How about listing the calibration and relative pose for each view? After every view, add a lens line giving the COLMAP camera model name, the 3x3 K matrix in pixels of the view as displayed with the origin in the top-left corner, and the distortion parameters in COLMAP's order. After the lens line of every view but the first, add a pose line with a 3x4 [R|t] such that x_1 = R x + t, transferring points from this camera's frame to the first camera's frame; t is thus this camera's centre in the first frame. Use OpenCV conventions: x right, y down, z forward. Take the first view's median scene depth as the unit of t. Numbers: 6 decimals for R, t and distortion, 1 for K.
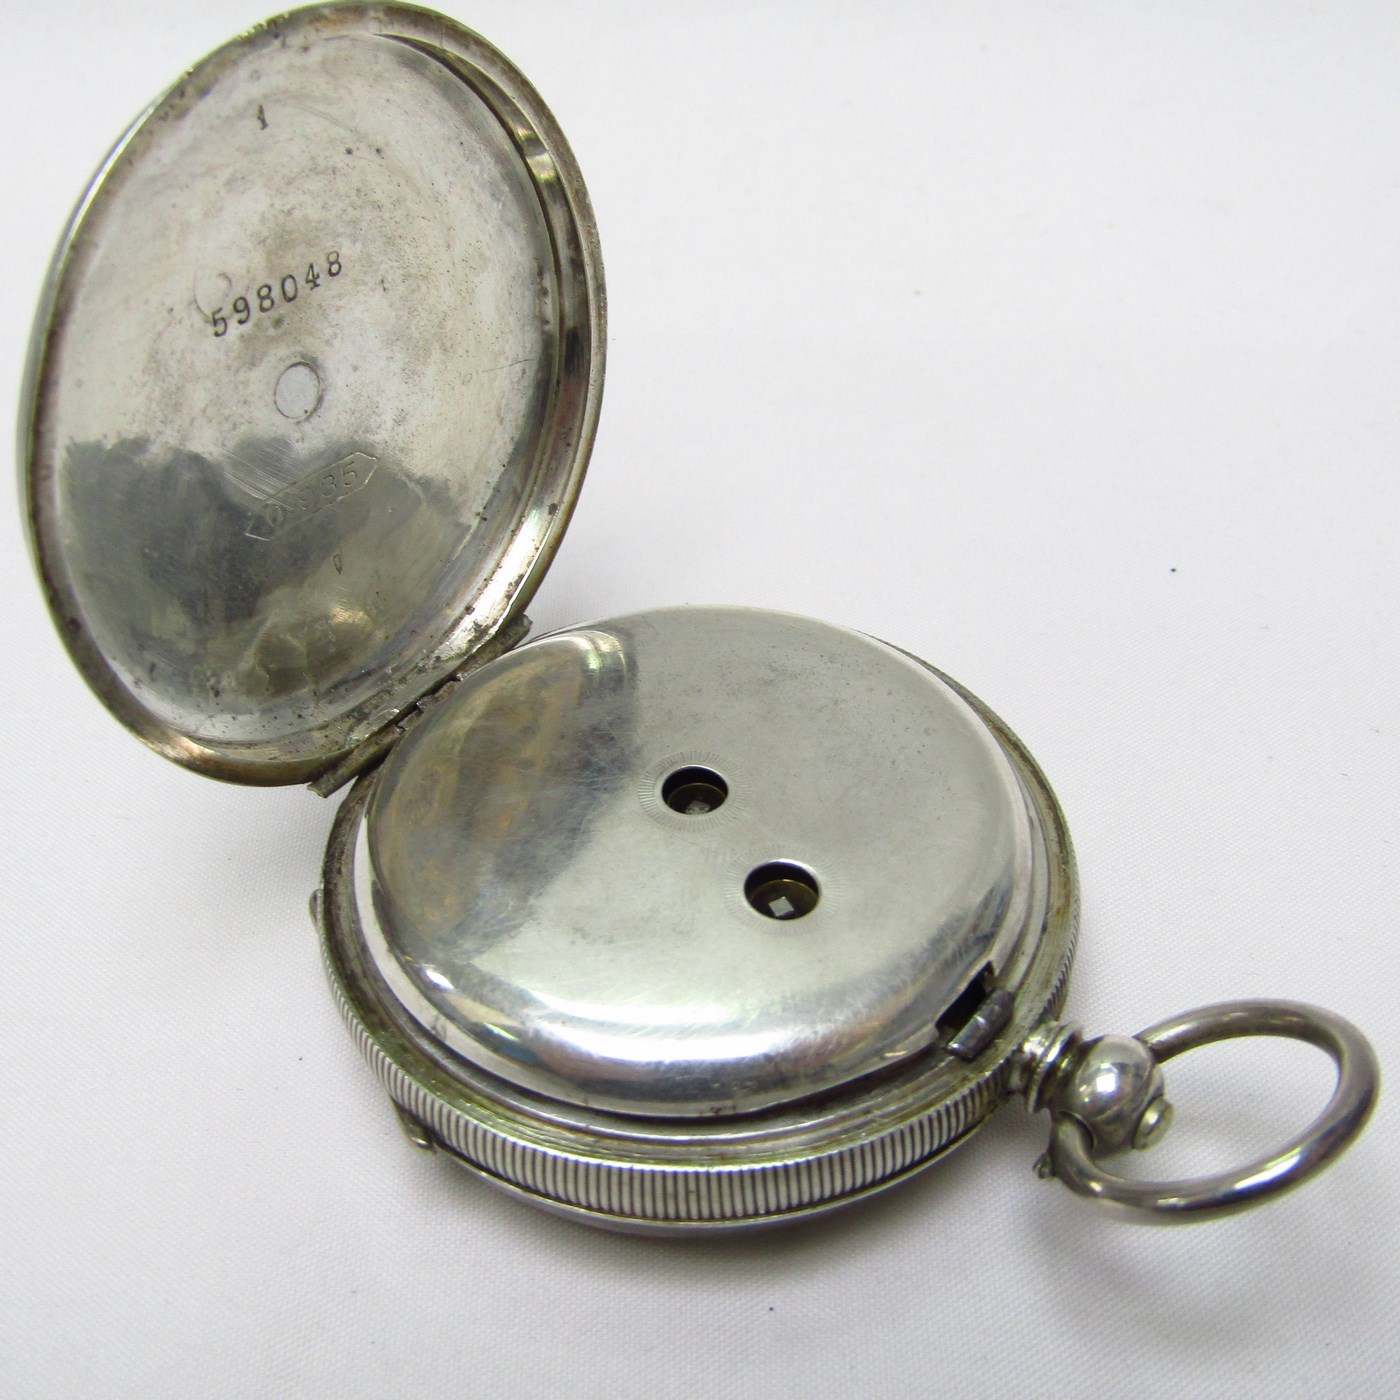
lens RADIAL K [[2001.6, 0, 700.0], [0, 2001.6, 700.0], [0, 0, 1]] dist [-0.001885, -0.071774]
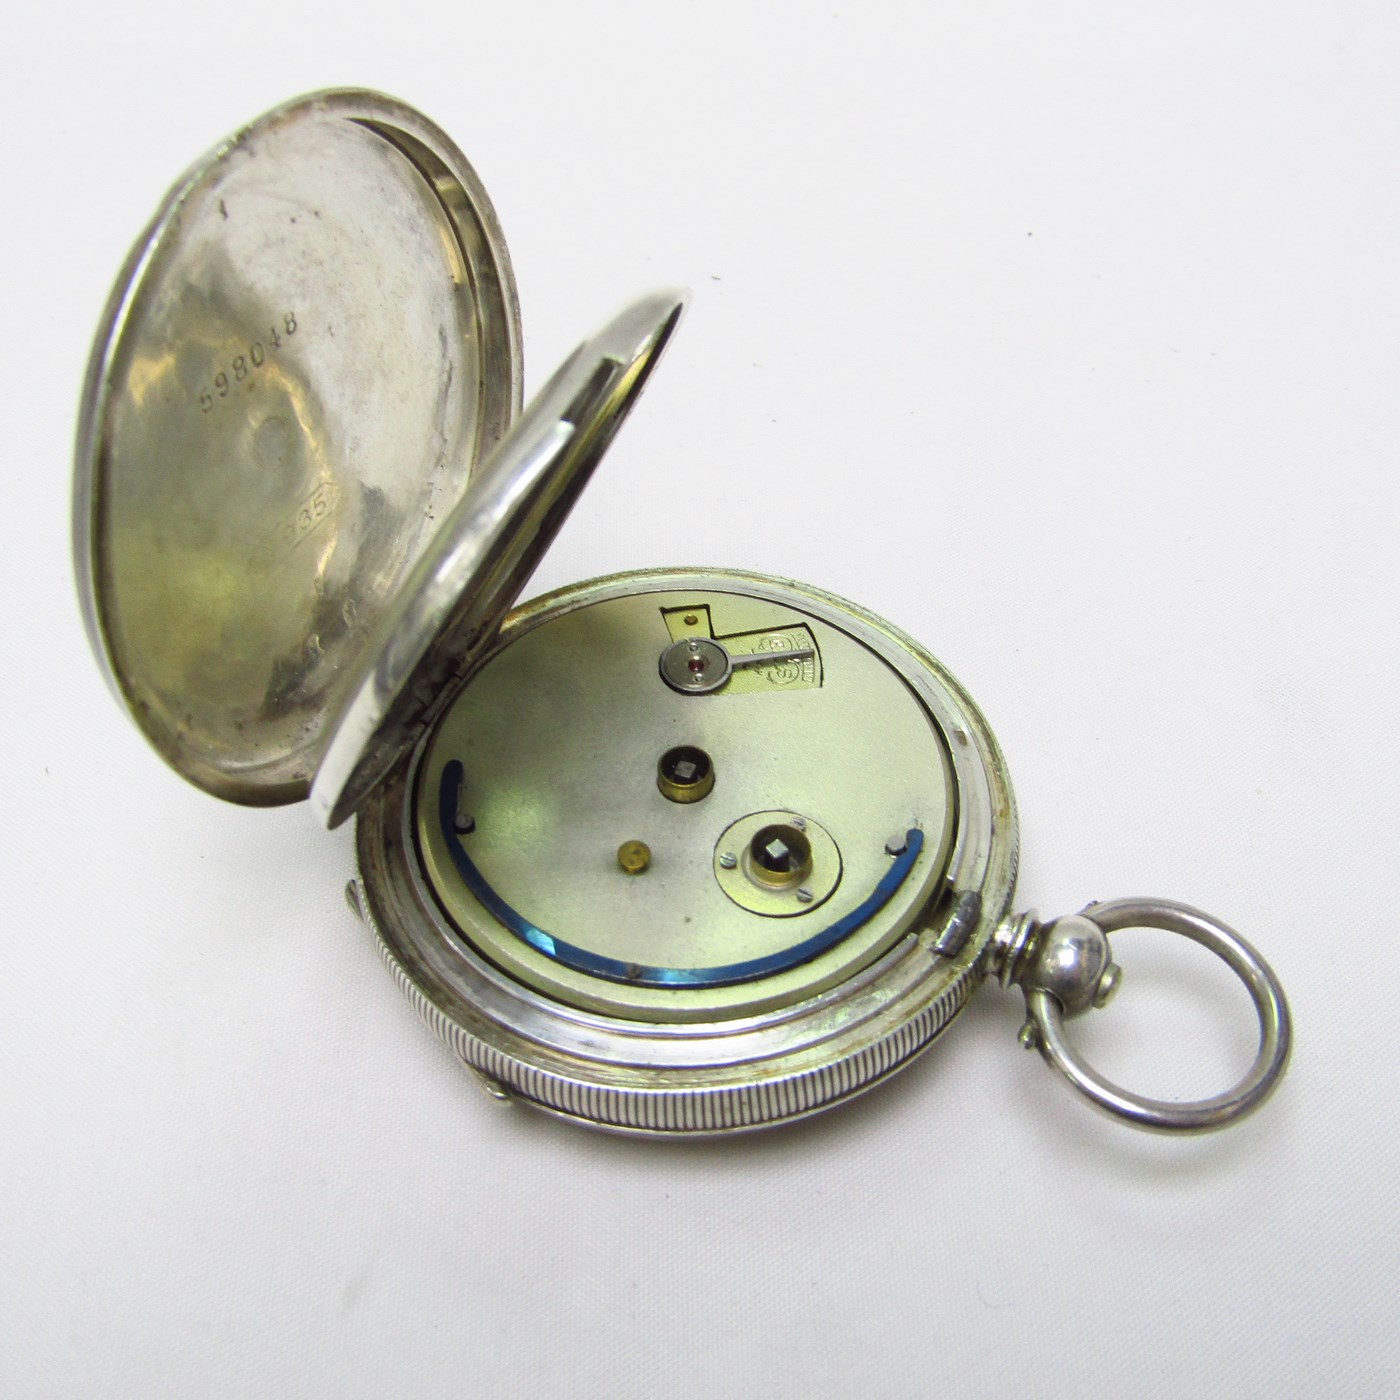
lens RADIAL K [[2001.6, 0, 700.0], [0, 2001.6, 700.0], [0, 0, 1]] dist [-0.001885, -0.071774]
pose [[0.982587, -0.138313, 0.124062, -0.133549], [0.122902, 0.984603, 0.124306, -0.130117], [-0.139345, -0.106894, 0.984458, -0.129079]]
